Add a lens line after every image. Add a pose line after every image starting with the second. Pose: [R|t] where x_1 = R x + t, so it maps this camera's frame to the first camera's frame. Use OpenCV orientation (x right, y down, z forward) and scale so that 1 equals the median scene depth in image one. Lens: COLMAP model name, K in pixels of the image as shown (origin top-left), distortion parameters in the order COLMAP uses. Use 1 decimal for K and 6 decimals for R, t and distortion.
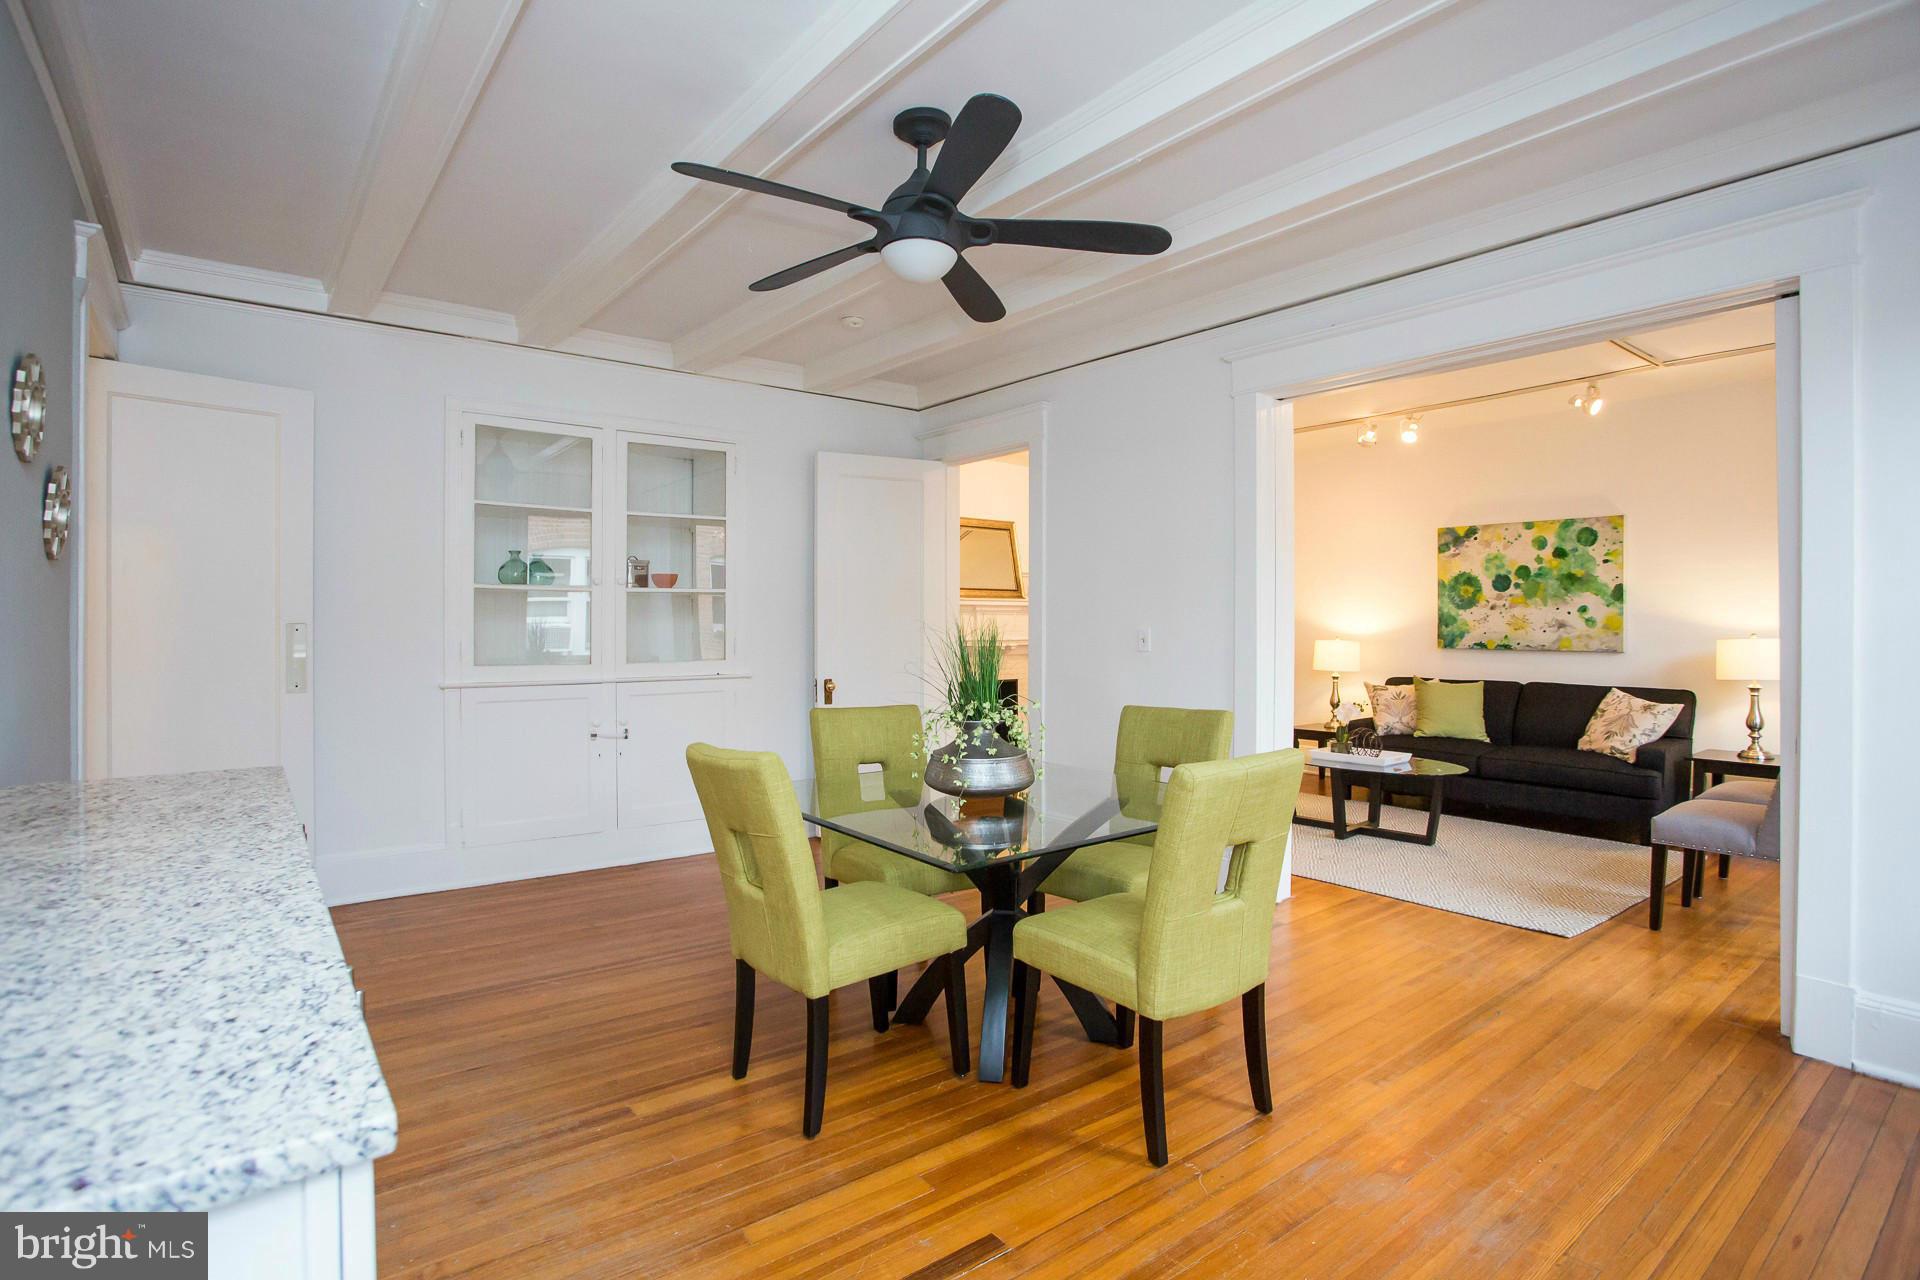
lens RADIAL K [[900.1, 0, 941.5], [0, 900.1, 617.0], [0, 0, 1]] dist [-0.064252, 0.016868]
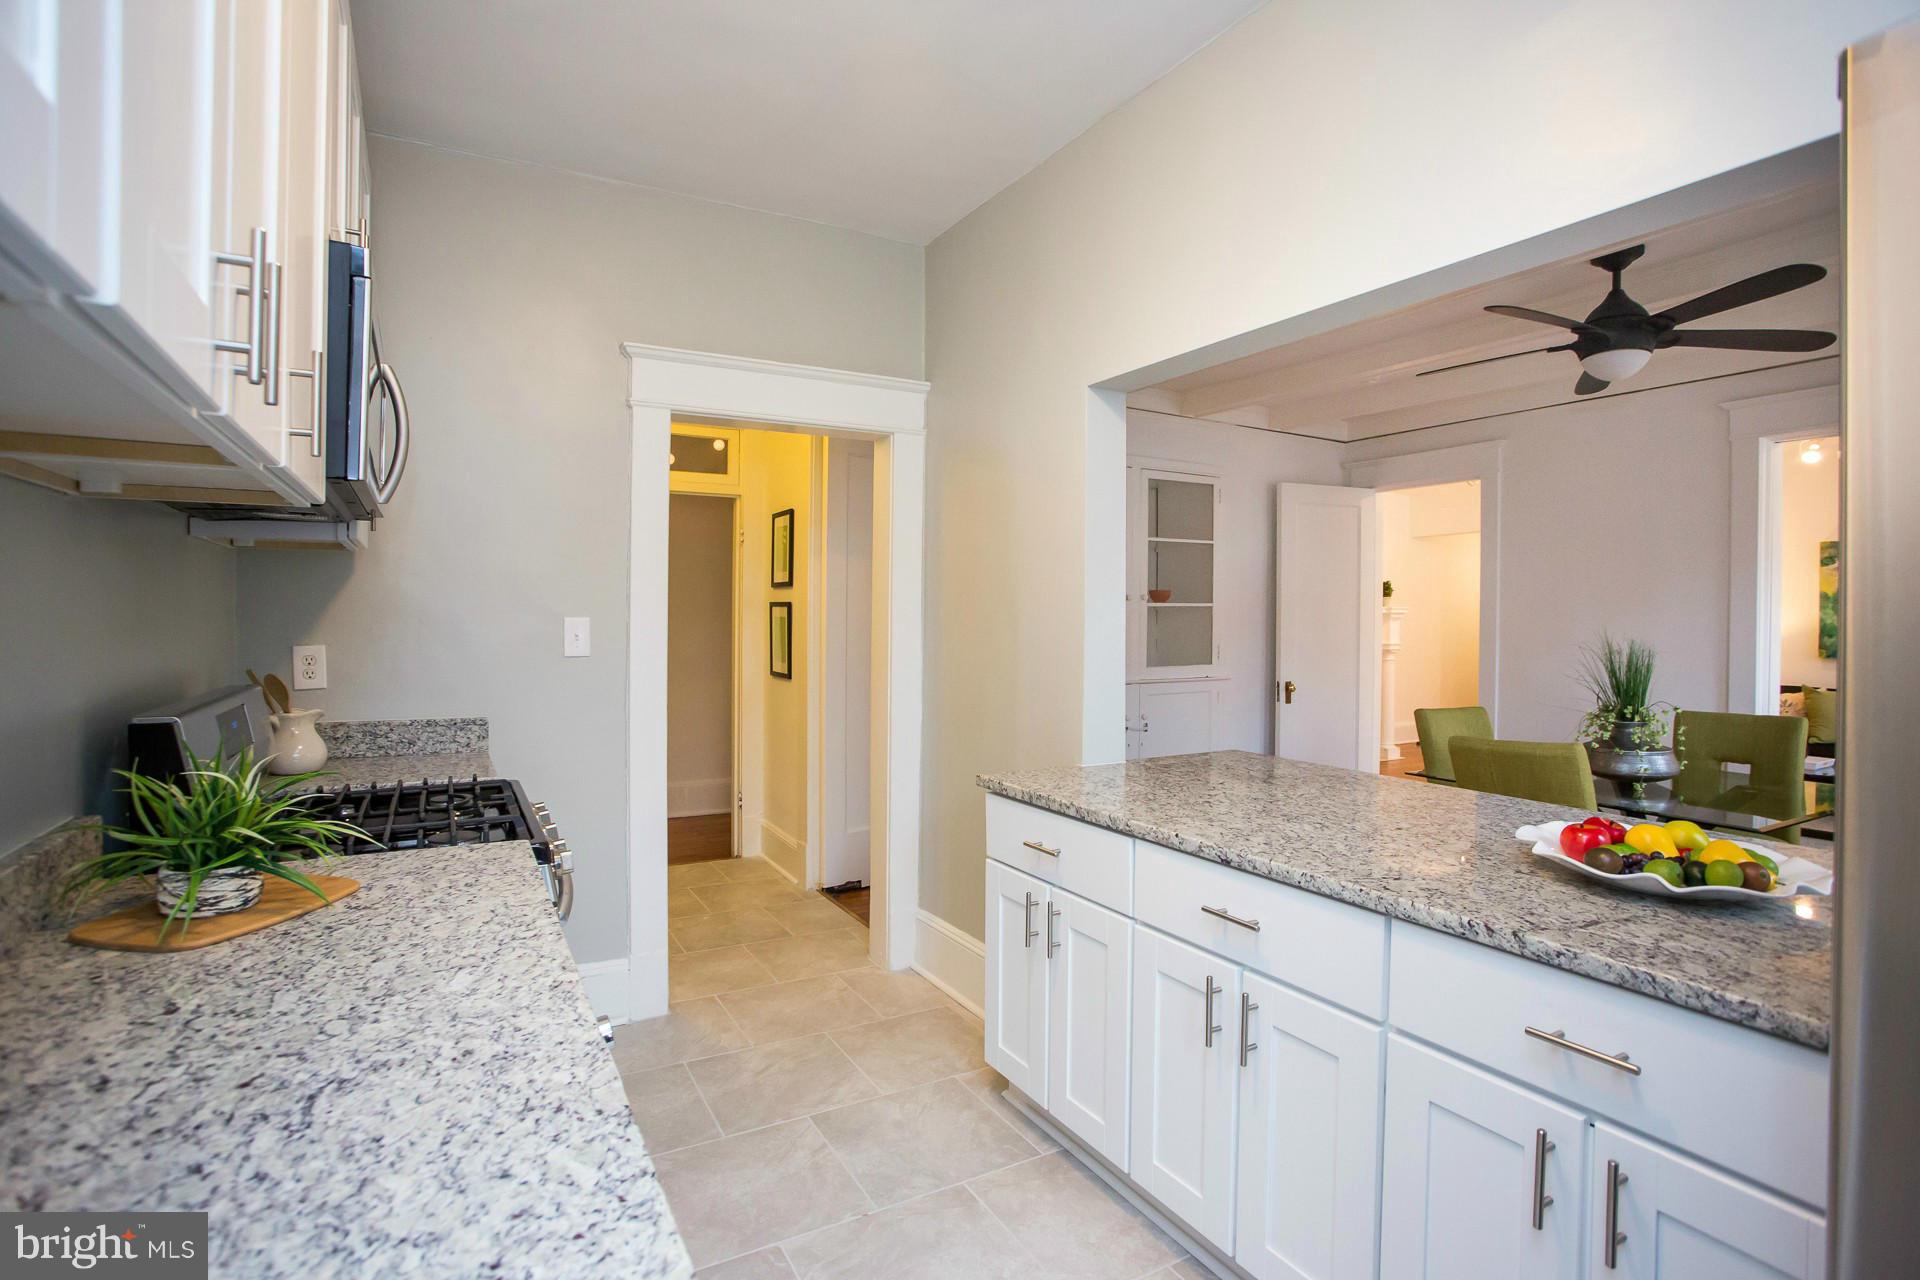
lens RADIAL K [[907.1, 0, 961.7], [0, 907.1, 622.2], [0, 0, 1]] dist [-0.066335, 0.029267]
pose [[0.991989, 0.006594, -0.126149, -0.343049], [-0.005131, 0.999916, 0.011917, -0.015632], [0.126217, -0.011175, 0.991940, -0.162381]]
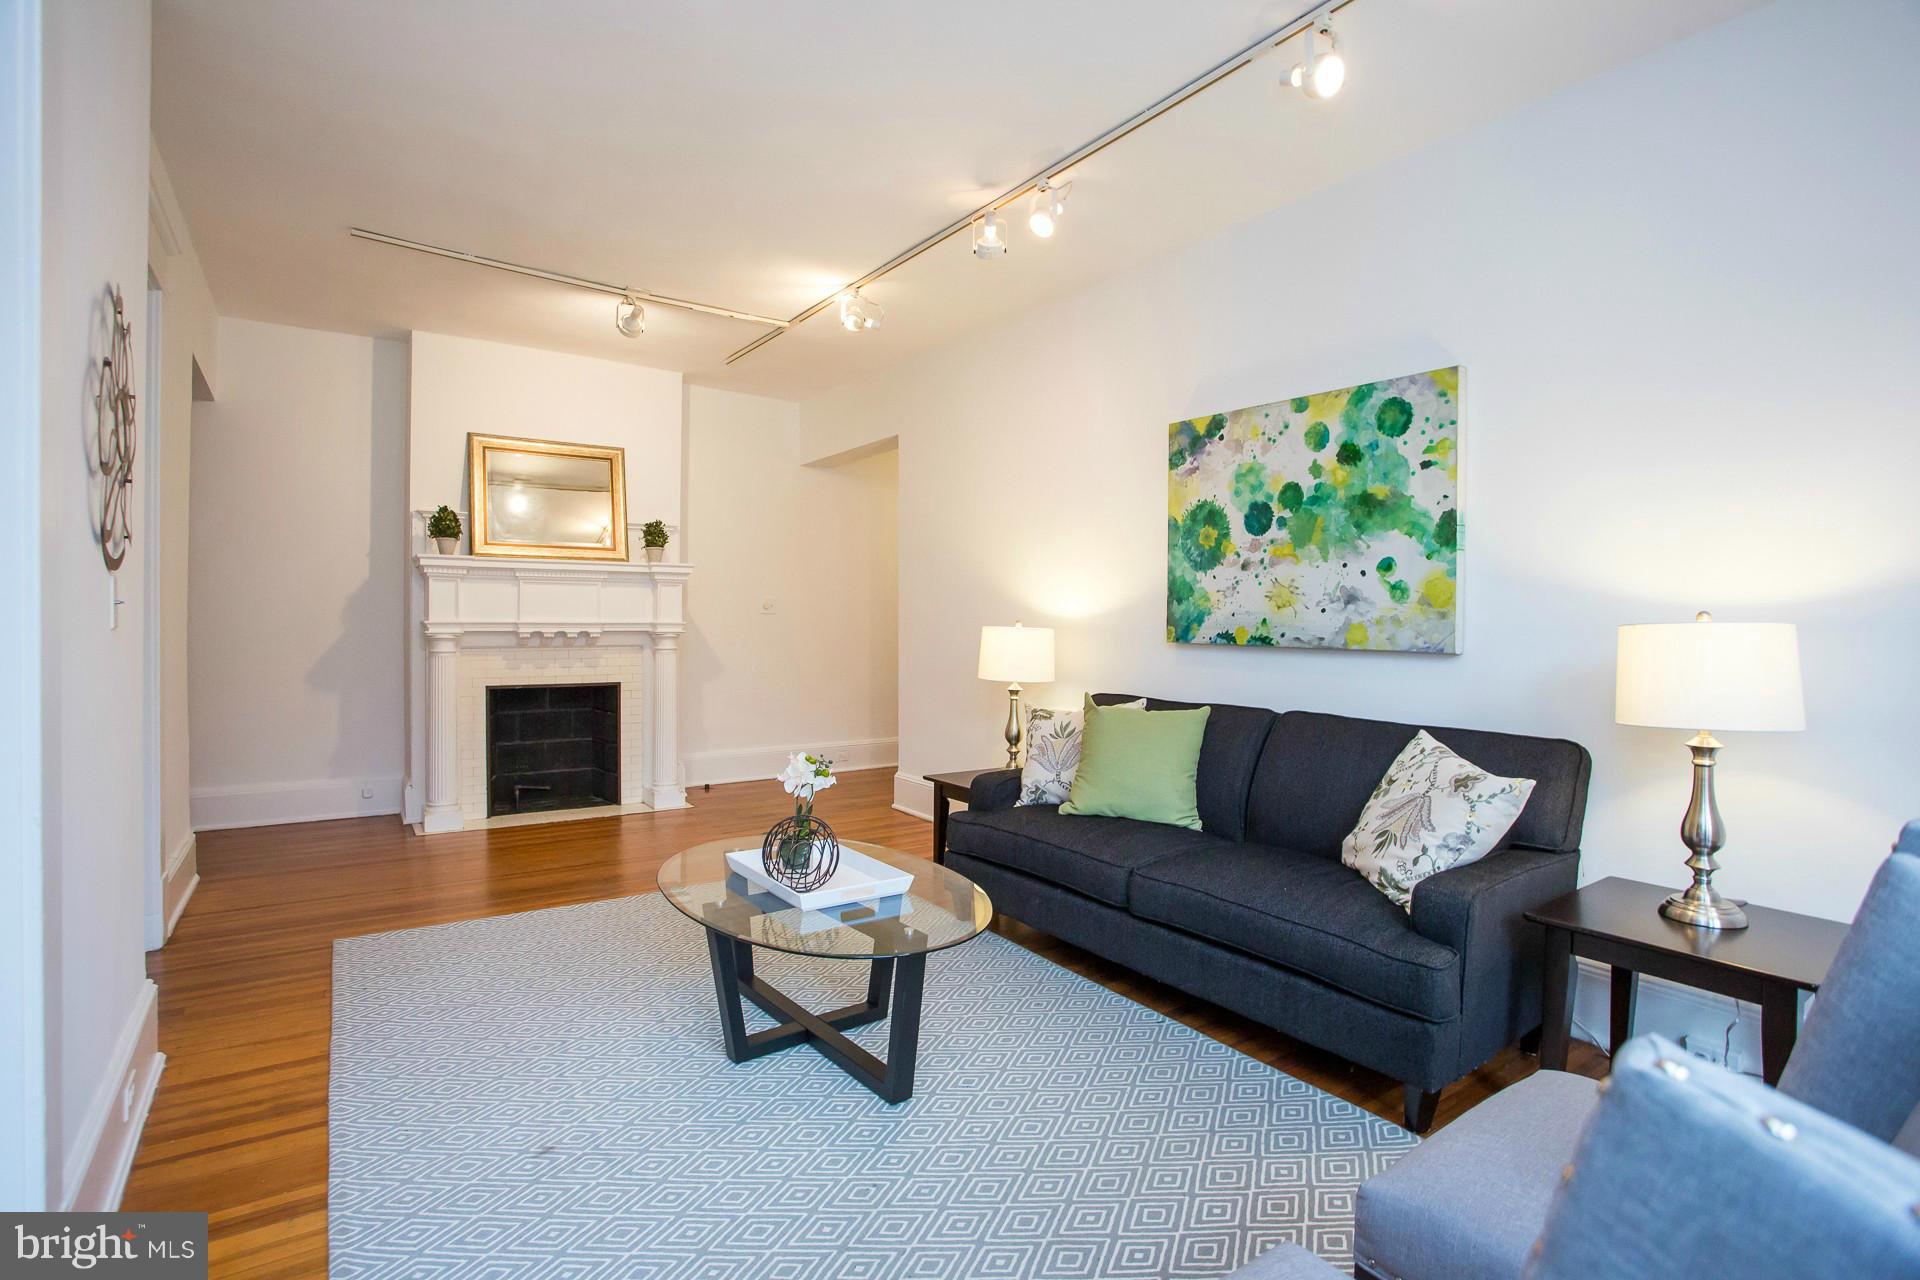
lens RADIAL K [[917.0, 0, 945.4], [0, 917.0, 623.6], [0, 0, 1]] dist [-0.114470, 0.050632]
pose [[0.999205, 0.008868, -0.038869, 0.497001], [-0.008297, 0.999856, 0.014816, 0.018111], [0.038995, -0.014482, 0.999134, 0.478973]]
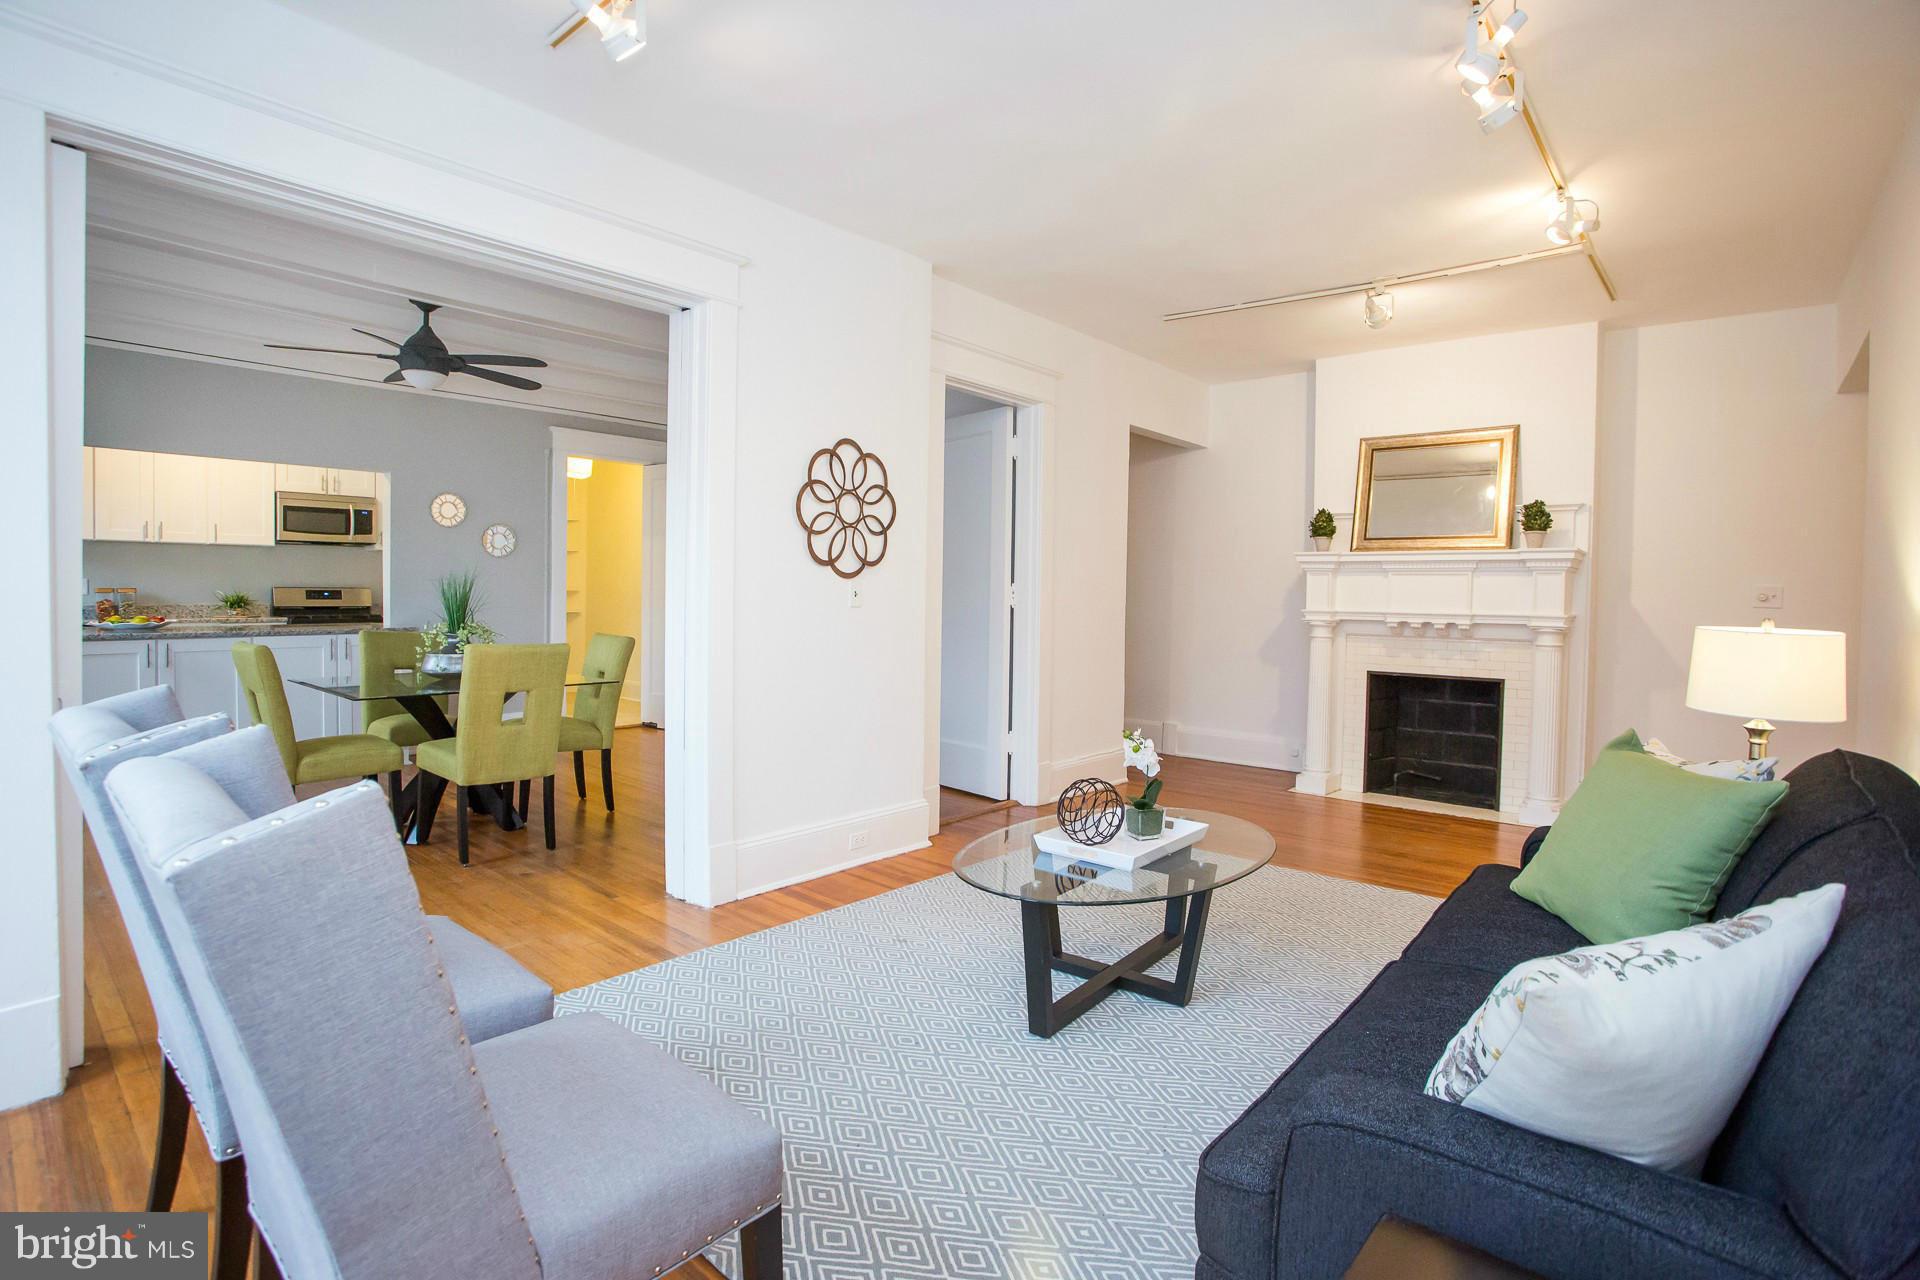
lens RADIAL K [[907.1, 0, 961.7], [0, 907.1, 622.2], [0, 0, 1]] dist [-0.066335, 0.029267]
pose [[0.220019, 0.034004, -0.974903, 0.820717], [-0.006214, 0.999421, 0.033457, 0.015559], [0.975476, -0.001303, 0.220103, 0.690292]]
